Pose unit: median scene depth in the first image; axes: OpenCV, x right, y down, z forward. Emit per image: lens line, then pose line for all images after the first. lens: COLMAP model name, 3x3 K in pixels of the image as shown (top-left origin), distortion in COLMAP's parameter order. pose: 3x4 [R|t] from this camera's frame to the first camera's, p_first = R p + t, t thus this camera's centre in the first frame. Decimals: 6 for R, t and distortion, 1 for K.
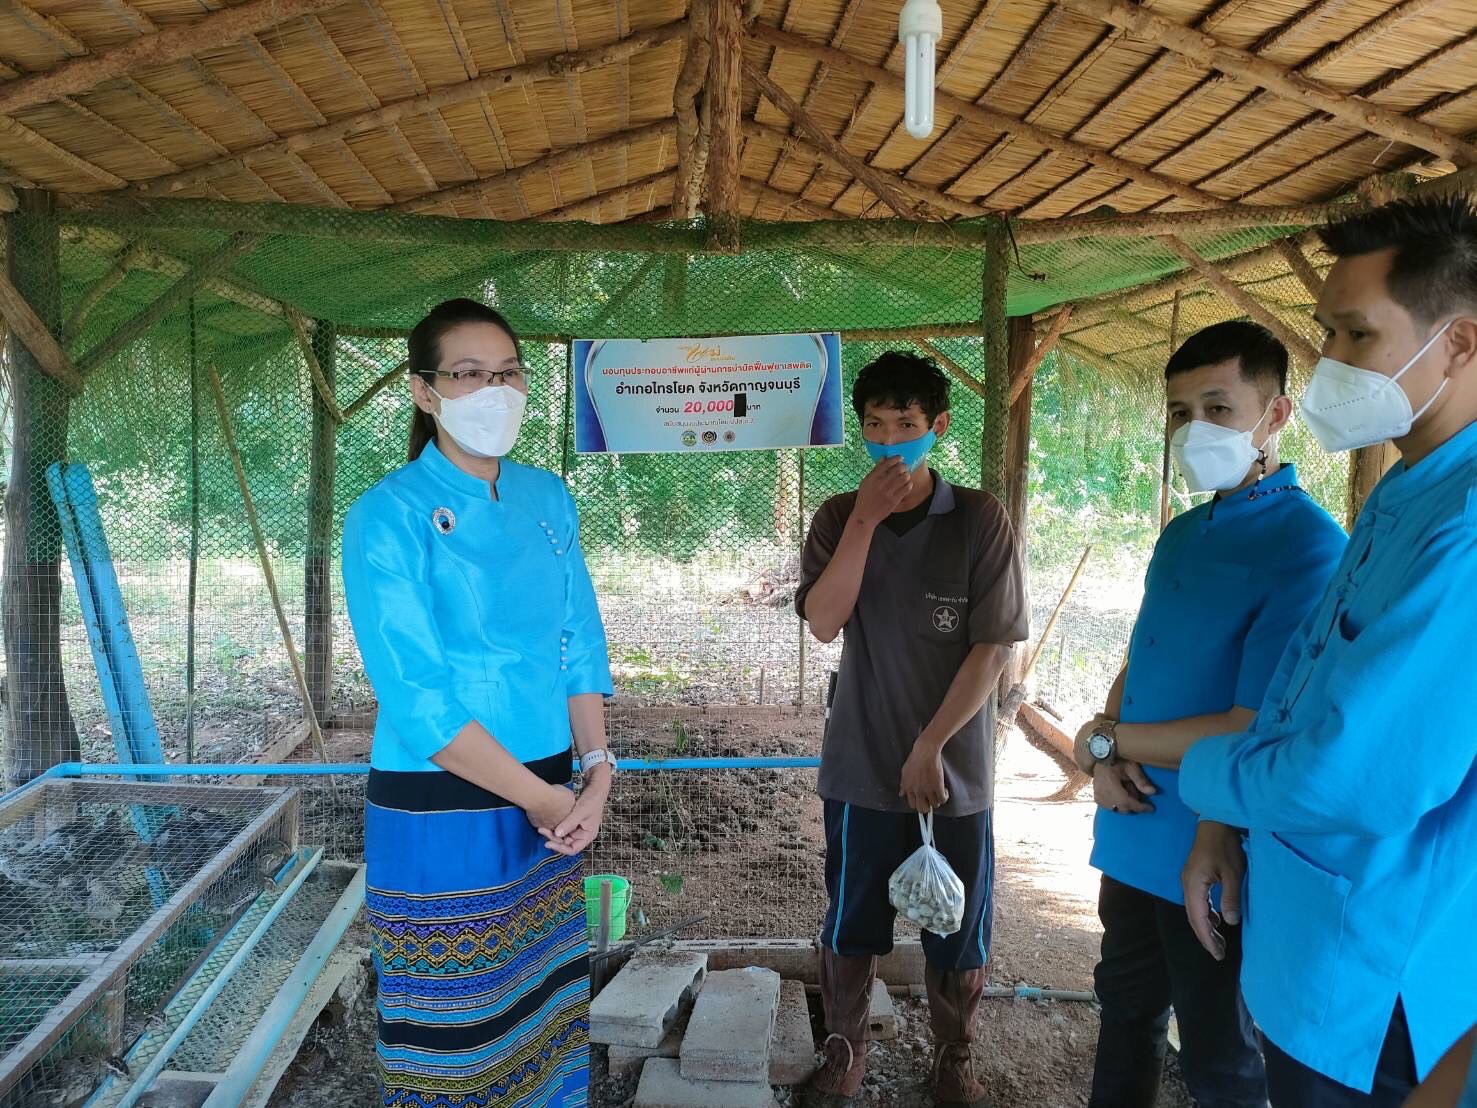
lens RADIAL K [[1059.0, 0, 781.6], [0, 1059.0, 559.5], [0, 0, 1]] dist [0.022576, -0.018511]
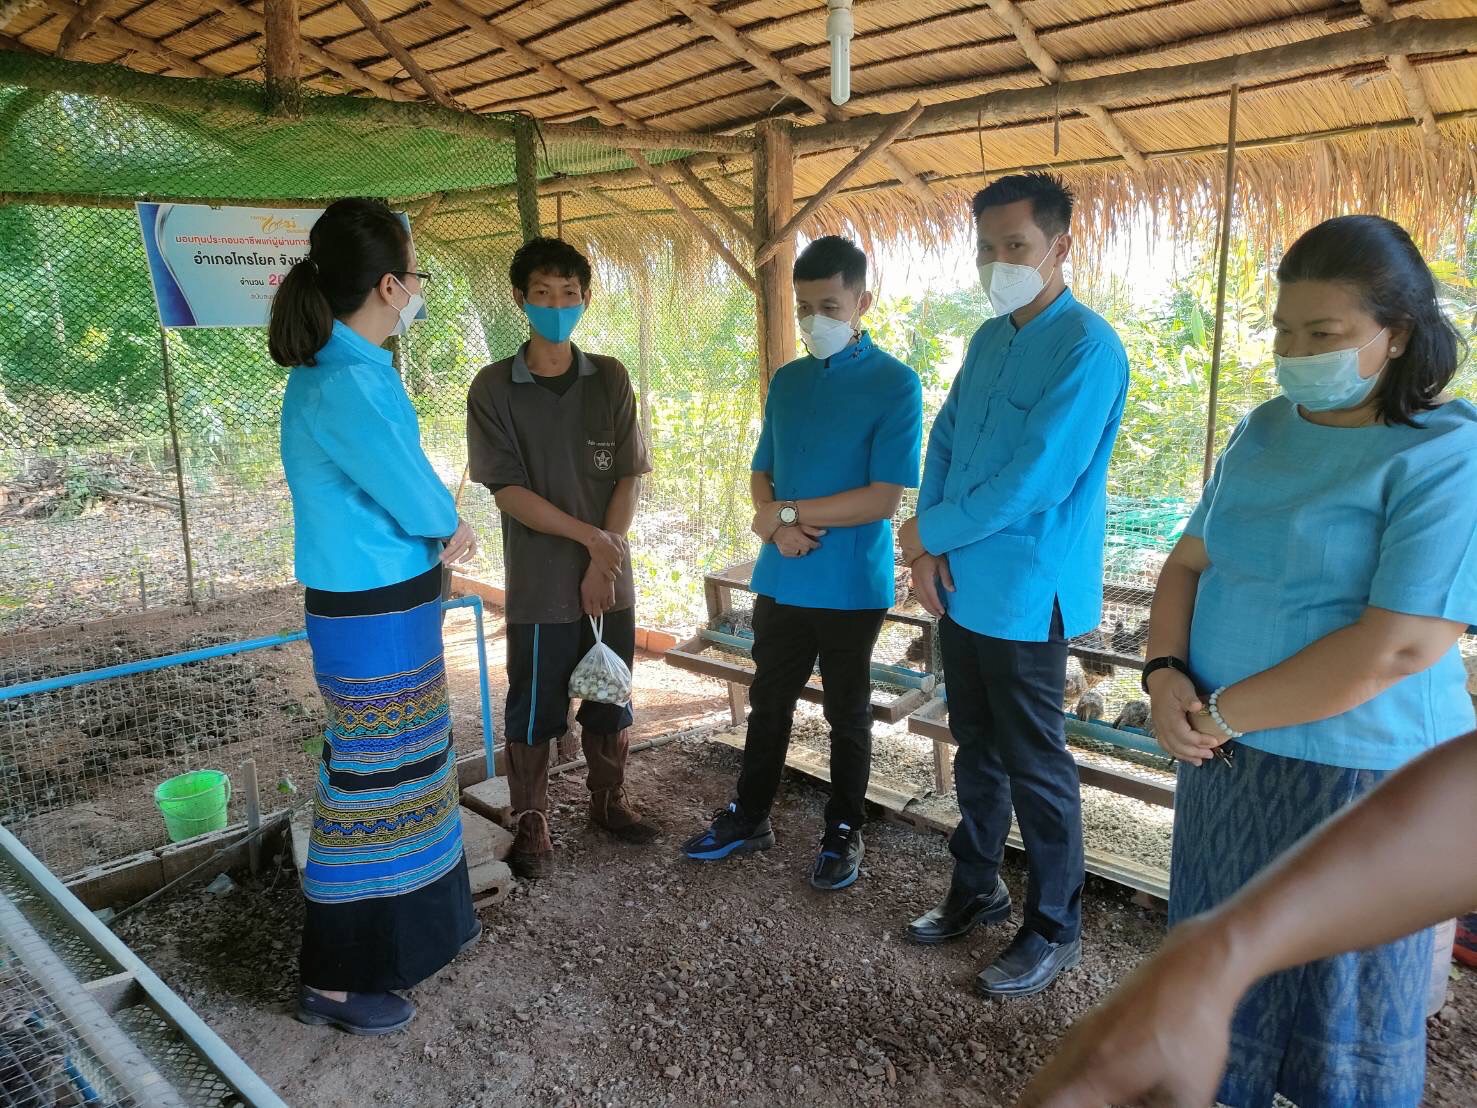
lens RADIAL K [[1059.0, 0, 726.3], [0, 1059.0, 569.0], [0, 0, 1]] dist [0.022576, -0.018511]
pose [[0.767441, -0.147175, 0.623998, -0.411856], [0.078175, 0.987514, 0.136768, 0.019294], [-0.636335, -0.056181, 0.769364, -0.045430]]
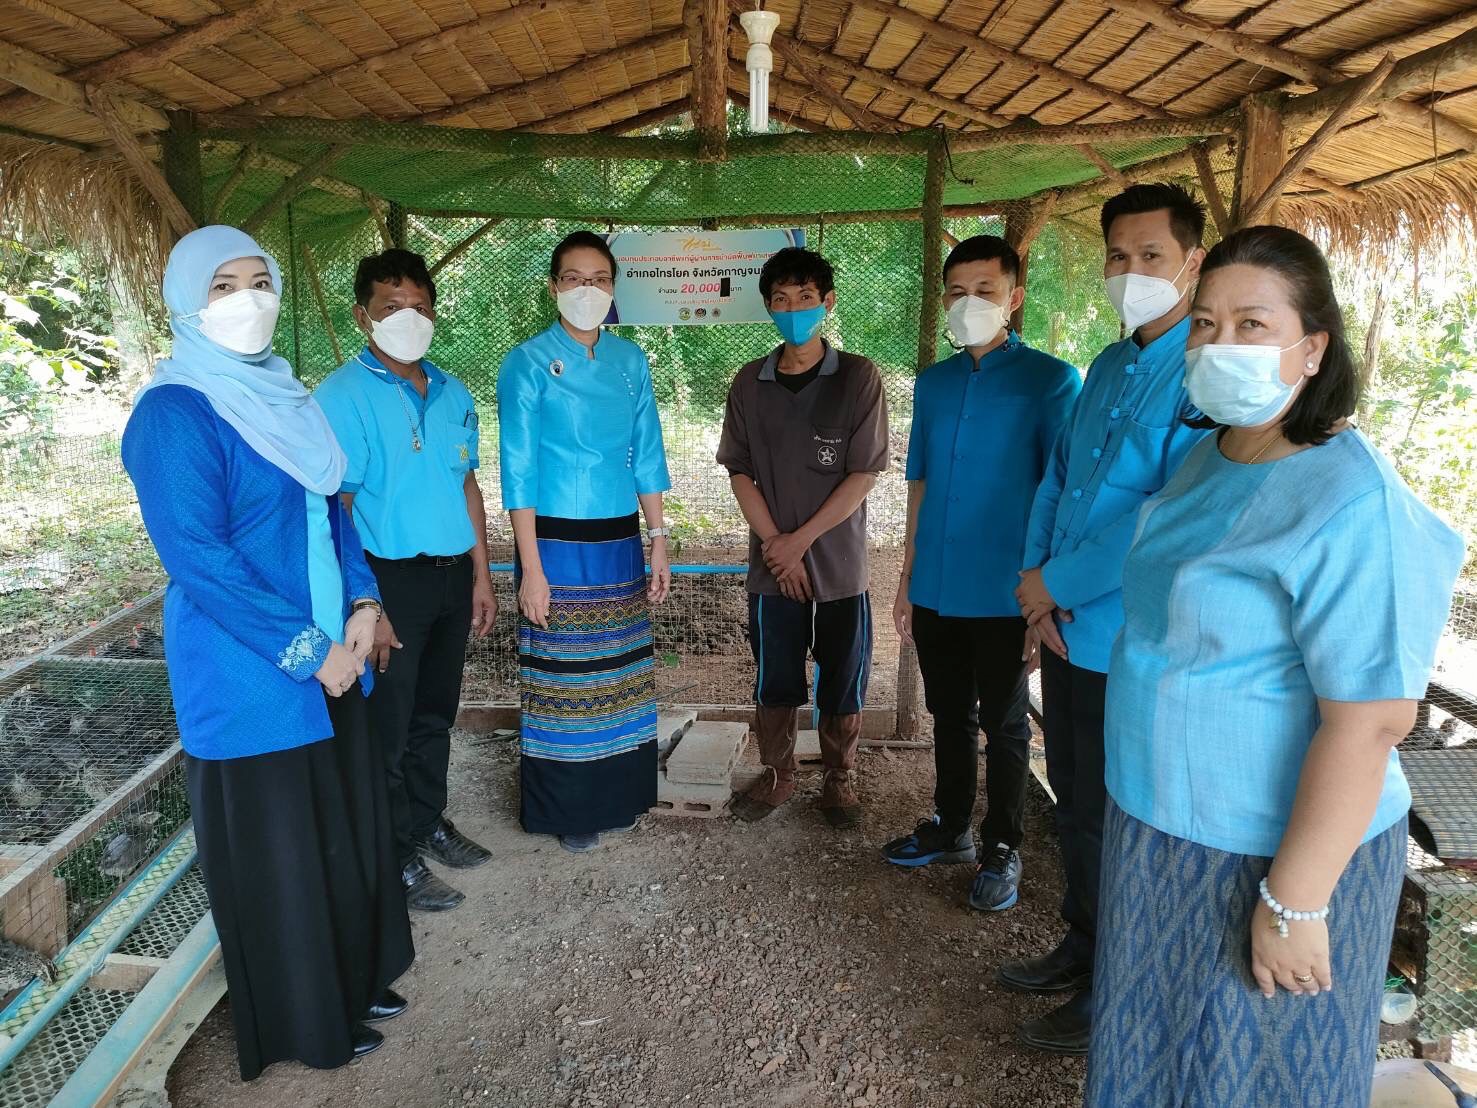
lens RADIAL K [[1059.0, 0, 776.8], [0, 1059.0, 558.6], [0, 0, 1]] dist [0.022576, -0.018511]
pose [[0.997652, 0.021648, -0.064979, 0.108050], [-0.013730, 0.992690, 0.119908, 0.021741], [0.067100, -0.118734, 0.990656, -0.272992]]
